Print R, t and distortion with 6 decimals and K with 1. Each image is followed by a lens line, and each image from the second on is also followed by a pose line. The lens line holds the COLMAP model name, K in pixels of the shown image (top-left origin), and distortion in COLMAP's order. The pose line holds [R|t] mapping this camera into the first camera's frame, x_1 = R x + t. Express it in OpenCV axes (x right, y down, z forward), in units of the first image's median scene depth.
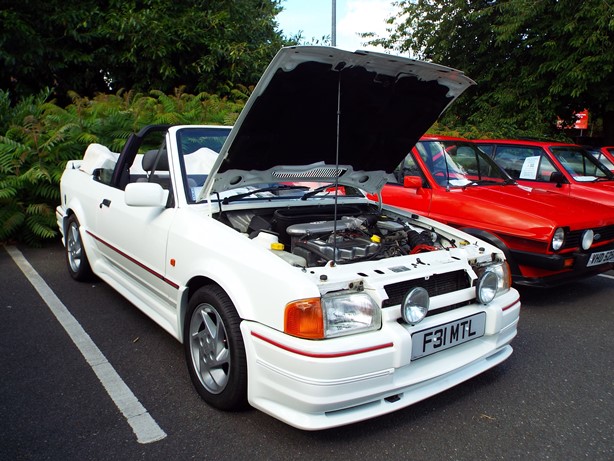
lens RADIAL K [[502.0, 0, 307.7], [0, 502.0, 229.5], [0, 0, 1]] dist [-0.016904, -0.010318]
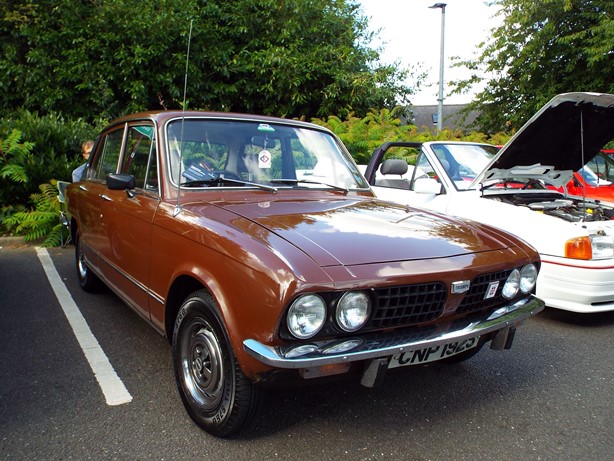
lens RADIAL K [[502.0, 0, 307.7], [0, 502.0, 232.4], [0, 0, 1]] dist [-0.016904, -0.010318]
pose [[0.995003, -0.005456, -0.099694, -0.147442], [0.002509, 0.999557, -0.029661, 0.032551], [0.099812, 0.029263, 0.994576, -0.157299]]
